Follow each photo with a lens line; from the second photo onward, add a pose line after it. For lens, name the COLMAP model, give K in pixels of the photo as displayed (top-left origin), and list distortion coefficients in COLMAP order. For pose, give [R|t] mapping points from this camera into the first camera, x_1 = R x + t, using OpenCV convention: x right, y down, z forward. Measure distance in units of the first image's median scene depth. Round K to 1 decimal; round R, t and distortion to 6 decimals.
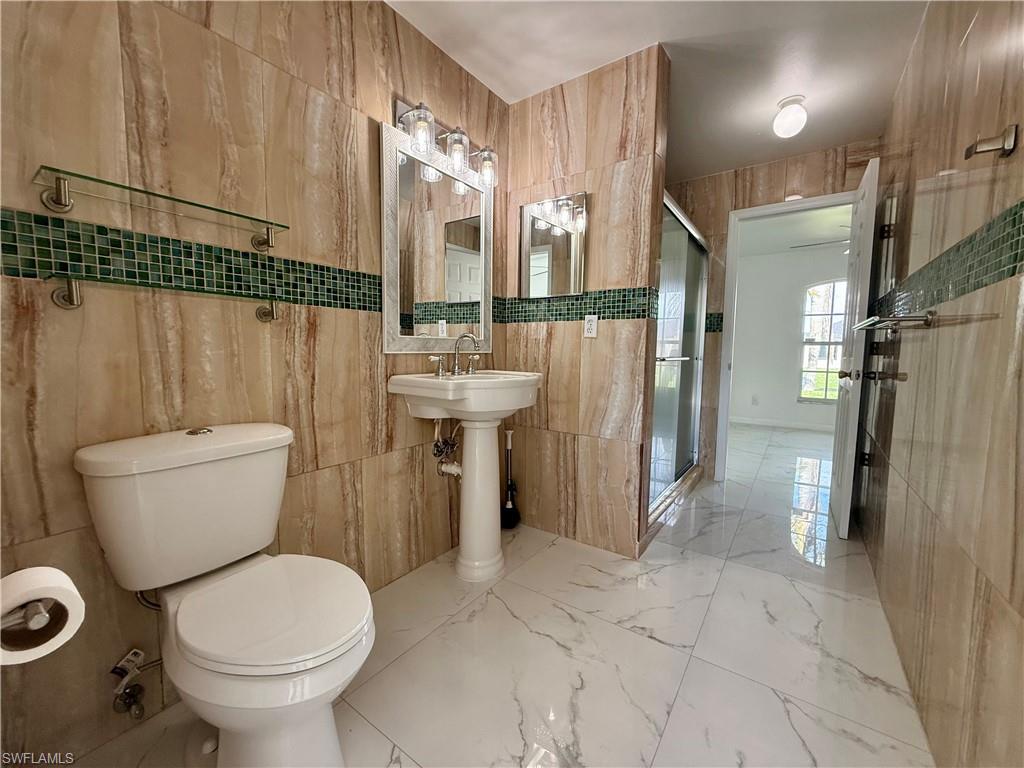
lens RADIAL K [[408.2, 0, 511.0], [0, 408.2, 381.6], [0, 0, 1]] dist [-0.000571, 0.000177]
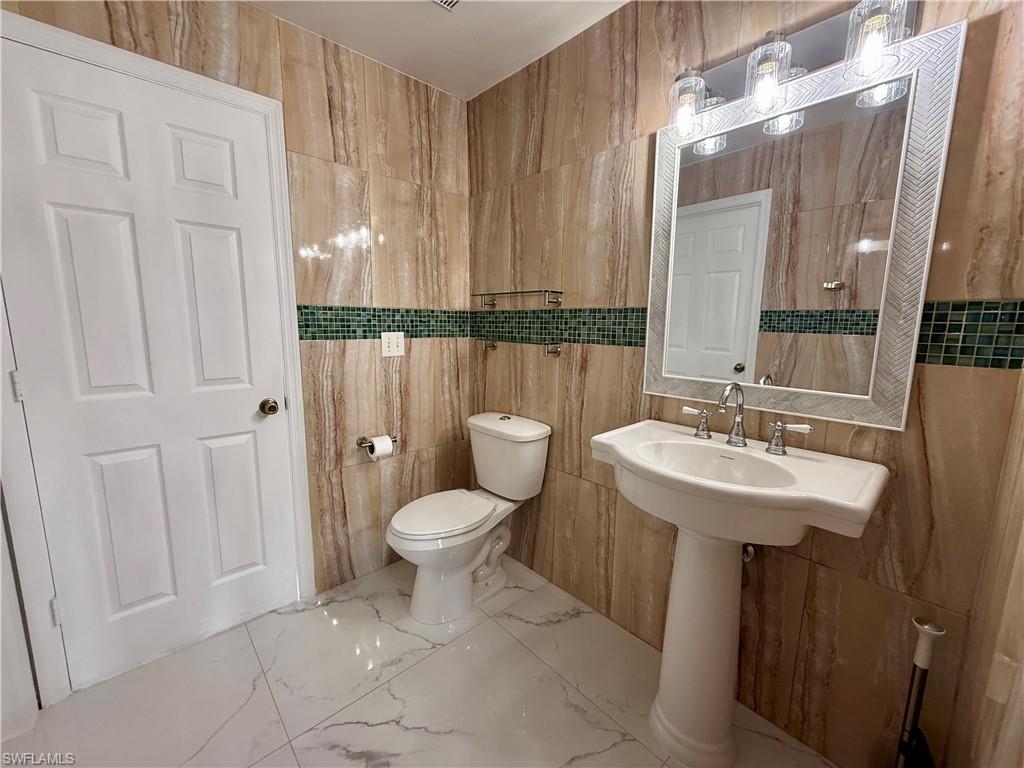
lens RADIAL K [[408.2, 0, 511.0], [0, 408.2, 384.6], [0, 0, 1]] dist [-0.000571, 0.000177]
pose [[-0.211450, 0.134284, -0.968120, 0.720990], [-0.093113, 0.983244, 0.156719, -0.231962], [0.972943, 0.123283, -0.195403, 1.020133]]
